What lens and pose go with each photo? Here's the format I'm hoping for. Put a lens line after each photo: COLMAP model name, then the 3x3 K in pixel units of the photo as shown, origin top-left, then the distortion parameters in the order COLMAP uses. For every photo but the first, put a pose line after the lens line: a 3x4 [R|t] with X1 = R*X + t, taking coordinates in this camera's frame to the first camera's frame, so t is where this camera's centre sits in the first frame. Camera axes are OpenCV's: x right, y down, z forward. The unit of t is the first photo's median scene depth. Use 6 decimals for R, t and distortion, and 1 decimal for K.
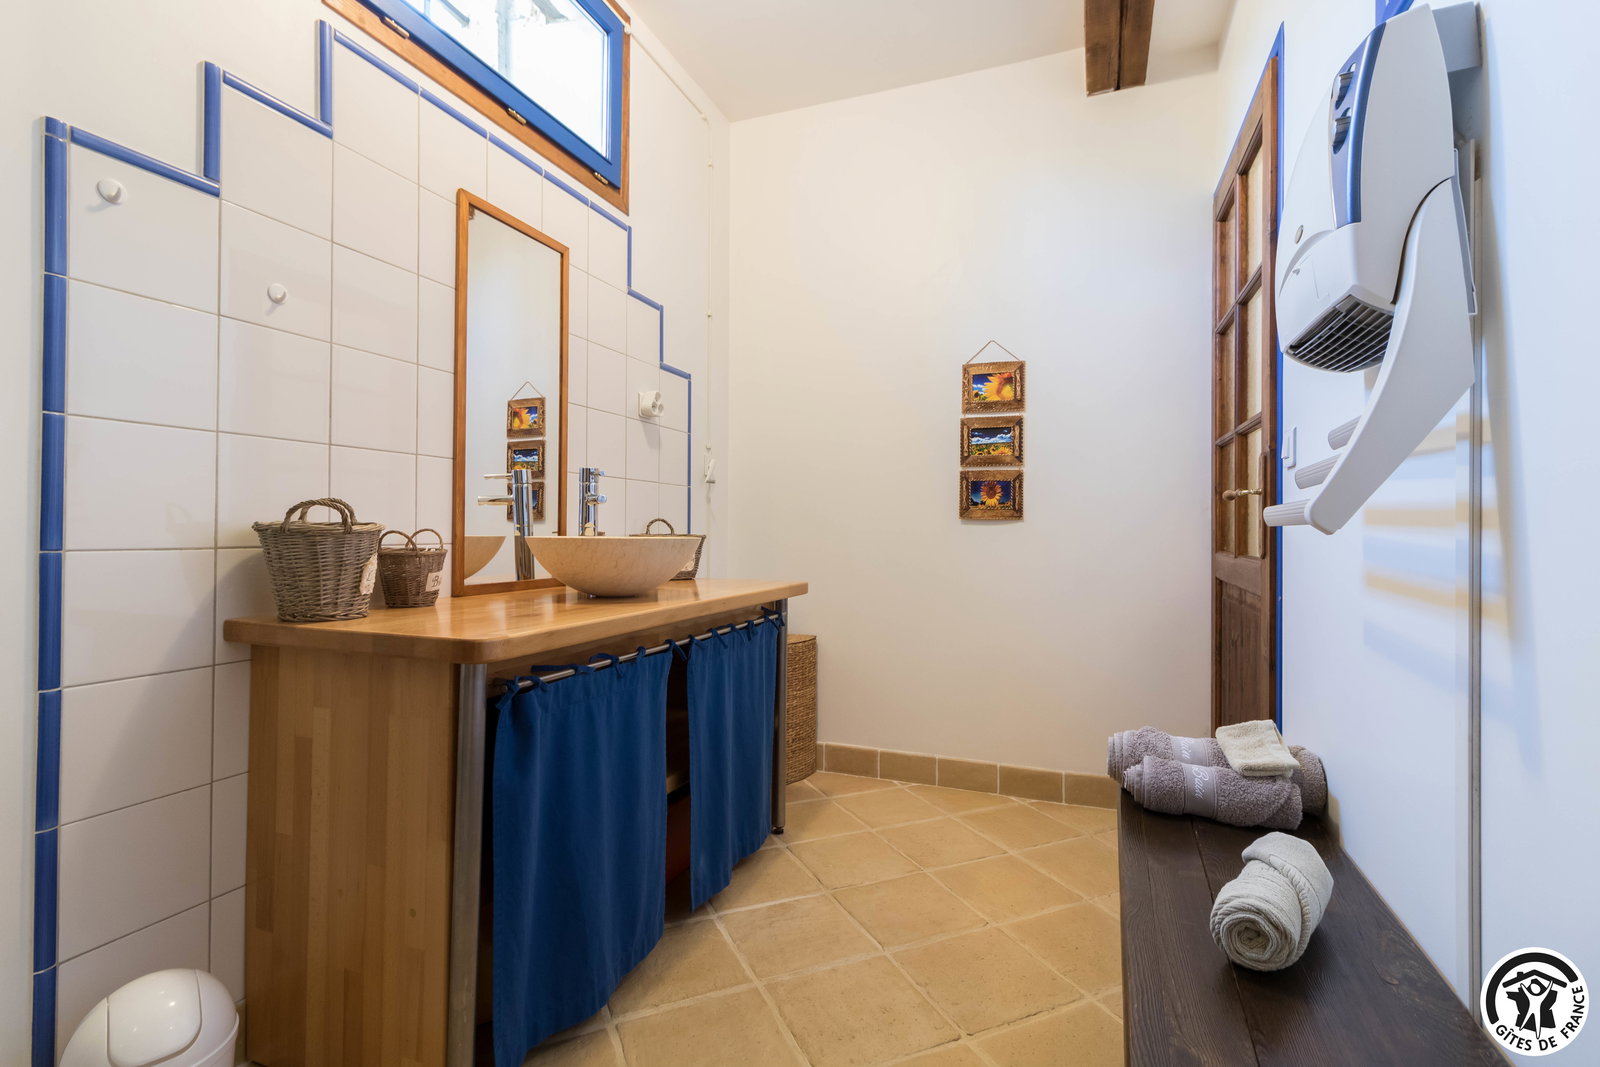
lens RADIAL K [[739.0, 0, 803.8], [0, 739.0, 529.4], [0, 0, 1]] dist [-0.002188, 0.000468]
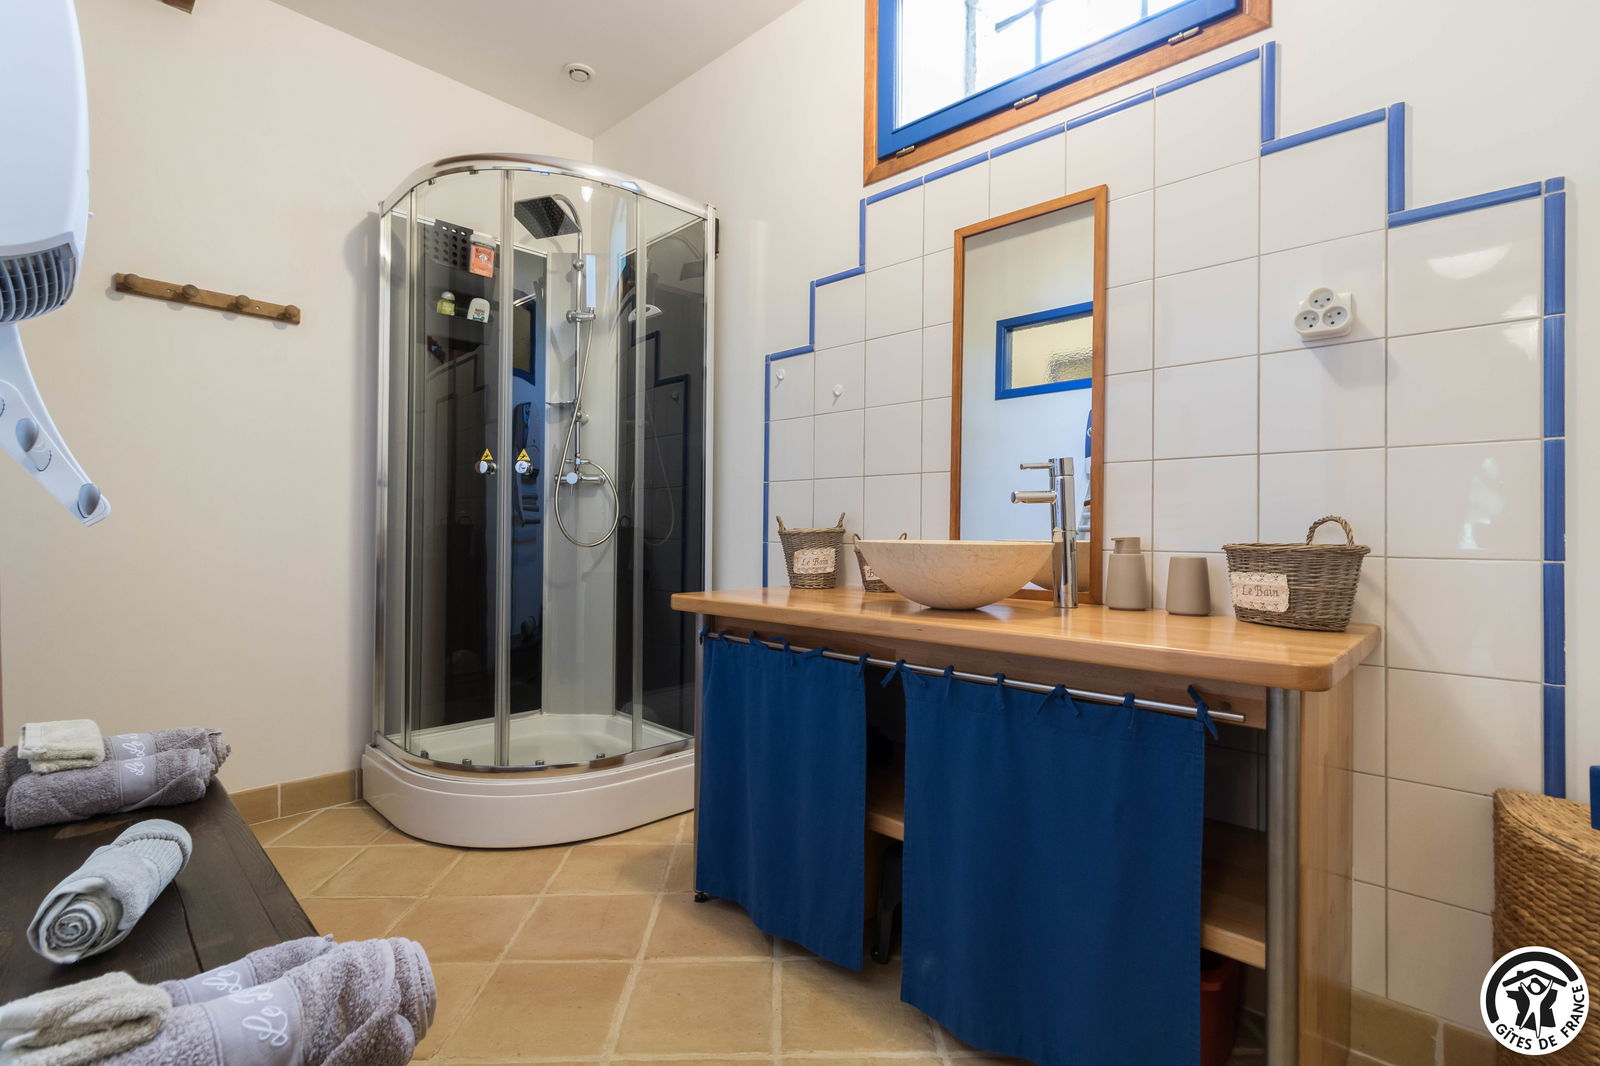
lens RADIAL K [[739.0, 0, 805.7], [0, 739.0, 525.1], [0, 0, 1]] dist [-0.002188, 0.000468]
pose [[-0.375707, -0.015211, -0.926614, 0.621529], [-0.008430, 0.999880, -0.012996, 0.003484], [0.926700, 0.002929, -0.375790, 1.143001]]
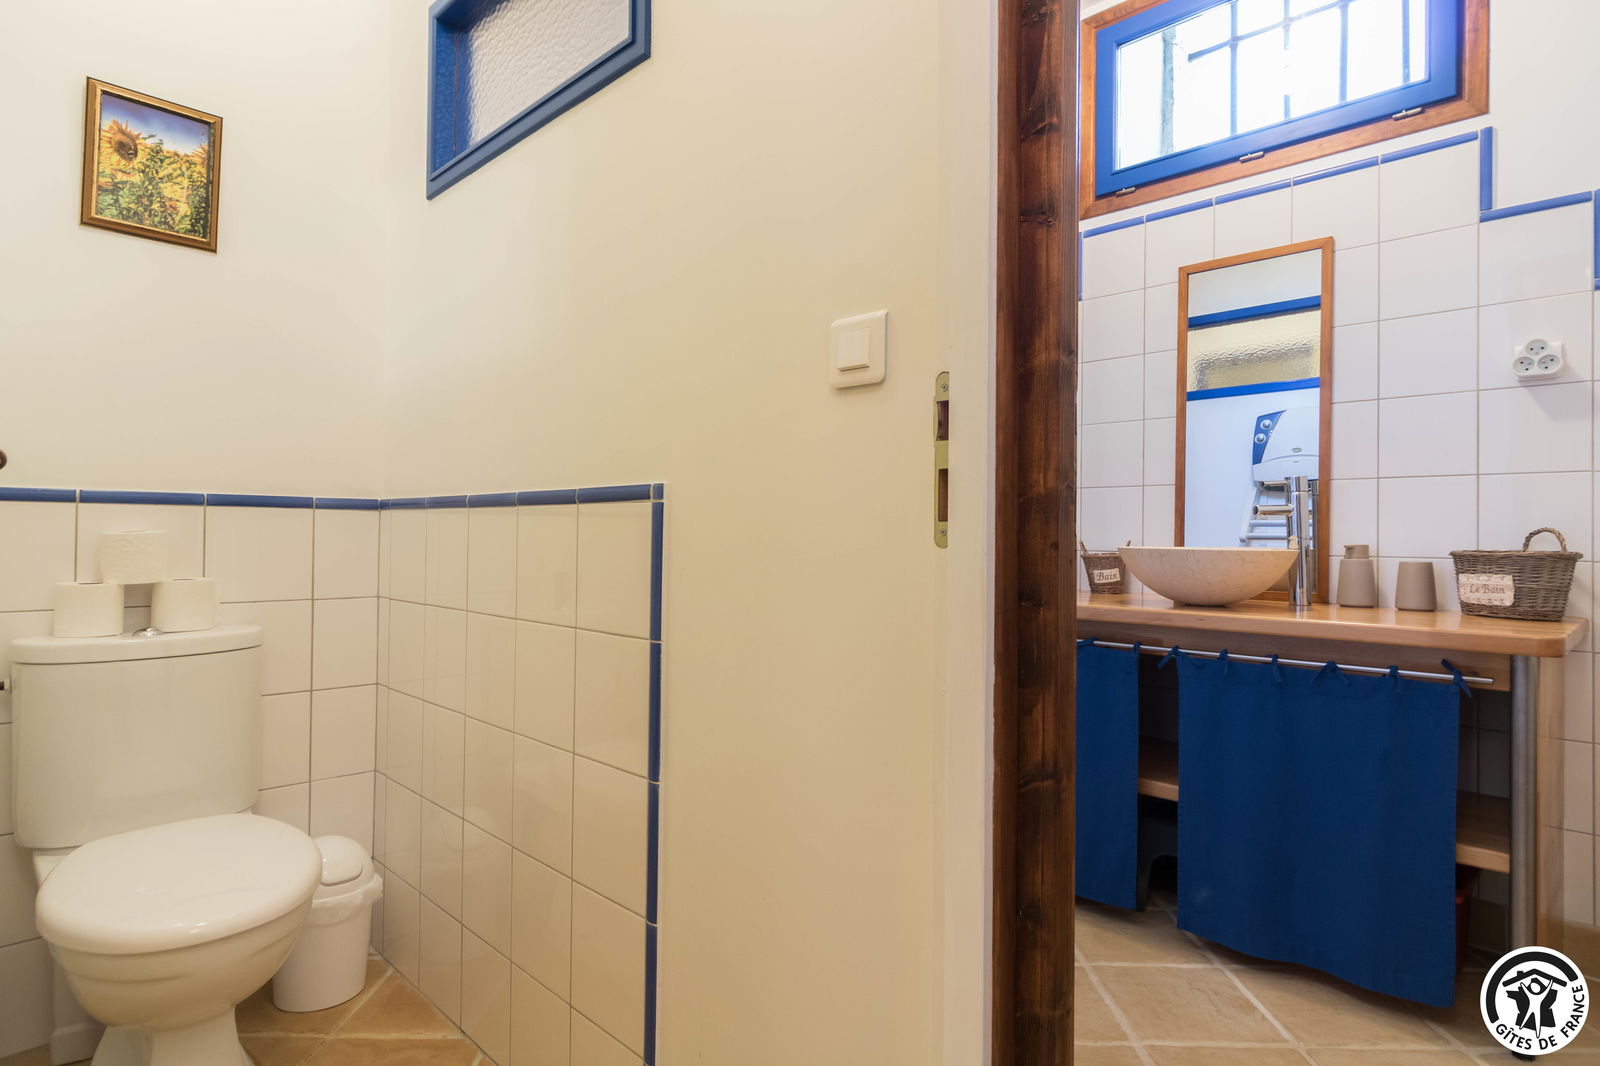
lens RADIAL K [[874.3, 0, 799.3], [0, 874.3, 525.0], [0, 0, 1]] dist [-0.002083, -0.000260]
pose [[-0.409499, -0.019529, -0.912102, 1.074748], [-0.010776, 0.999805, -0.016569, 0.004266], [0.912247, 0.003044, -0.409629, 0.960646]]
